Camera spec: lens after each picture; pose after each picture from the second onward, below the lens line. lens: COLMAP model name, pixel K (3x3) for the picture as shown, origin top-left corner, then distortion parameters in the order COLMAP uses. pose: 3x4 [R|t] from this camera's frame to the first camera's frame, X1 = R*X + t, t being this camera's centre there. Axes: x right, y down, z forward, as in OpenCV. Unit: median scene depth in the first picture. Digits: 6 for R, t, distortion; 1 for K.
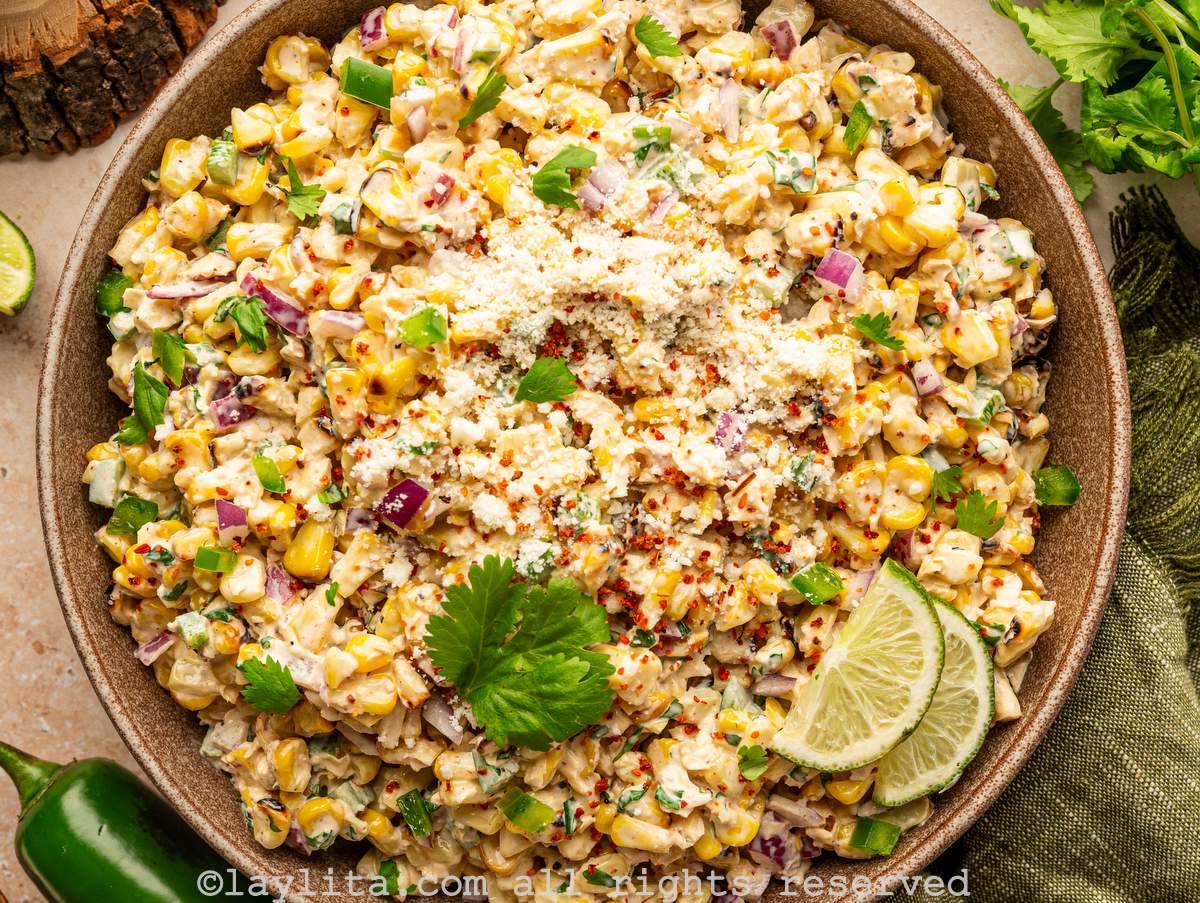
lens RADIAL K [[1695.6, 0, 592.9], [0, 1695.6, 454.0], [0, 0, 1]] dist [-0.007761, 0.018607]
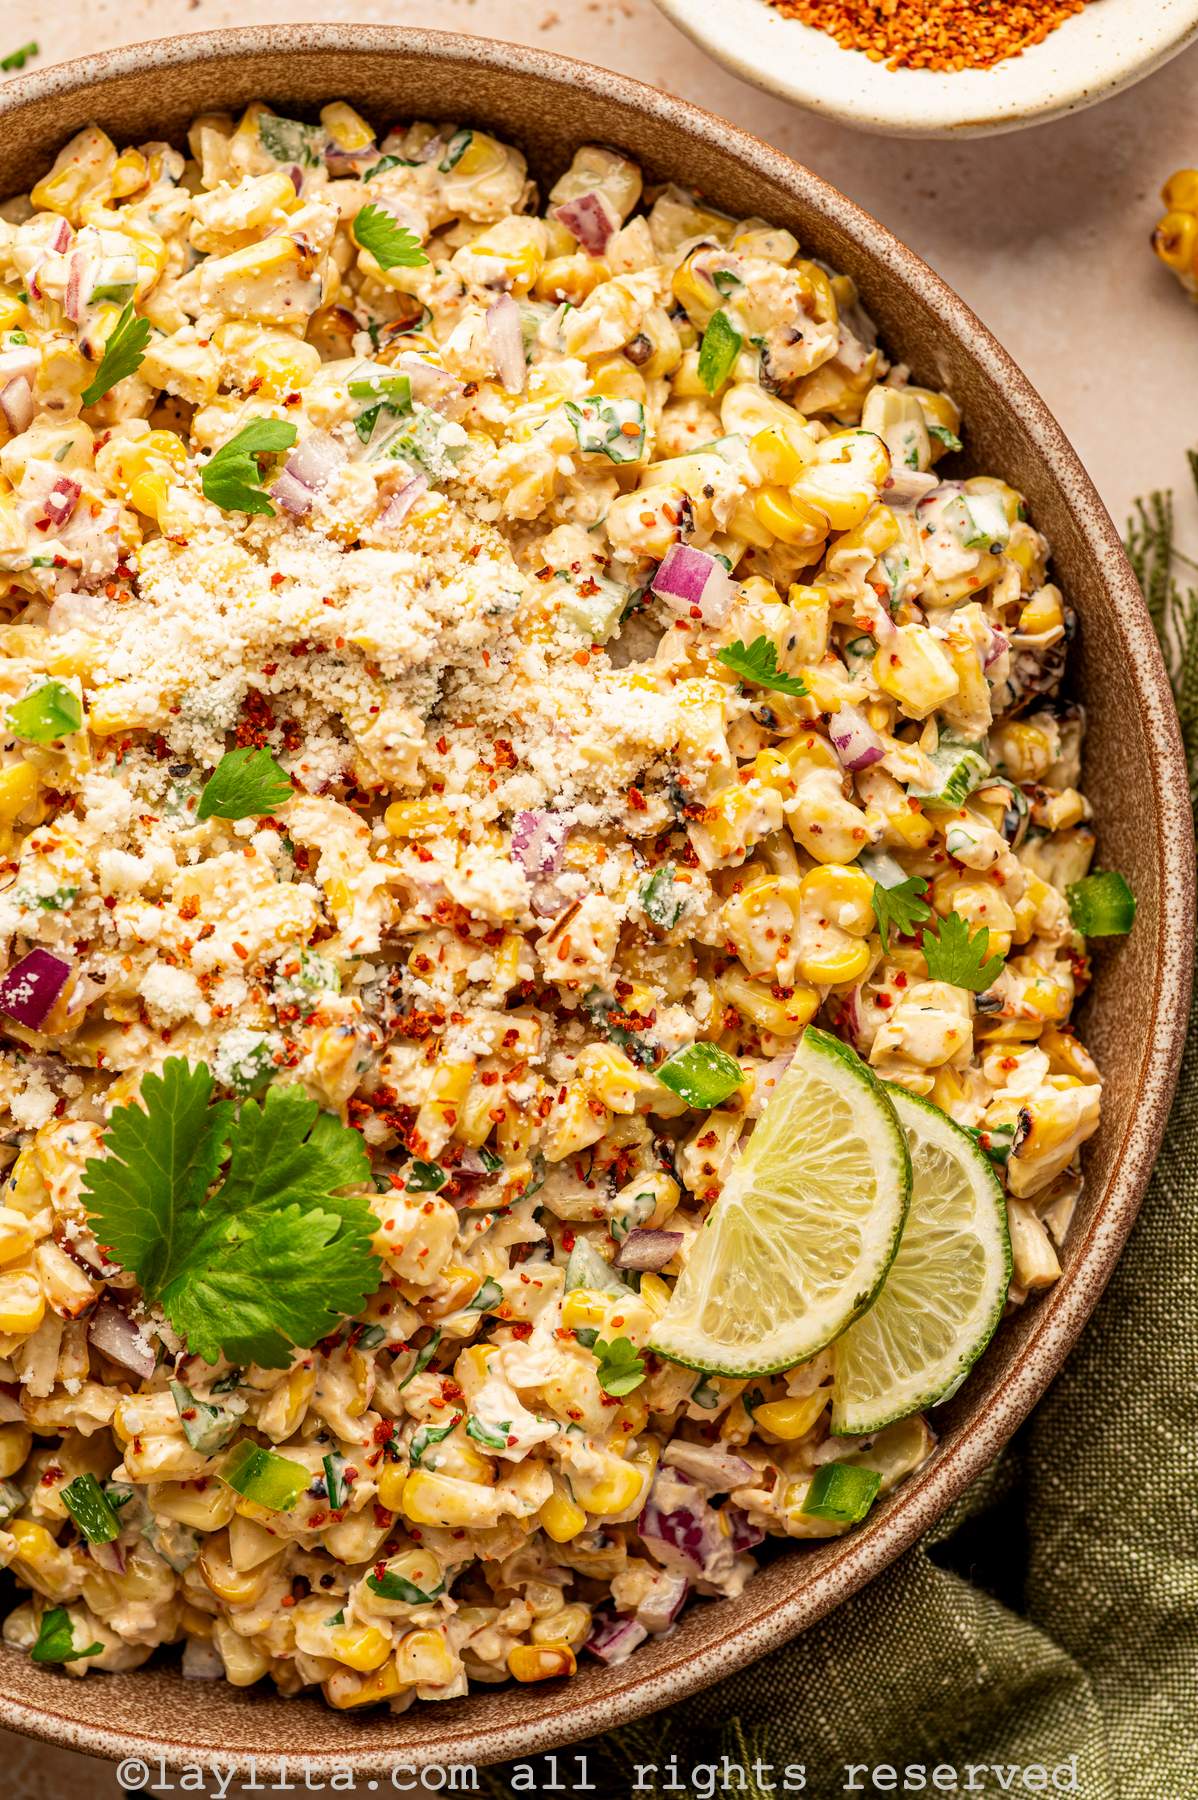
lens RADIAL K [[5142.2, 0, 546.4], [0, 5142.2, 903.1], [0, 0, 1]] dist [-0.065093, 1.113102]
pose [[0.996681, -0.076880, -0.026774, 0.131486], [0.074426, 0.993768, -0.082986, 0.166604], [0.032987, 0.080718, 0.996191, -0.900656]]
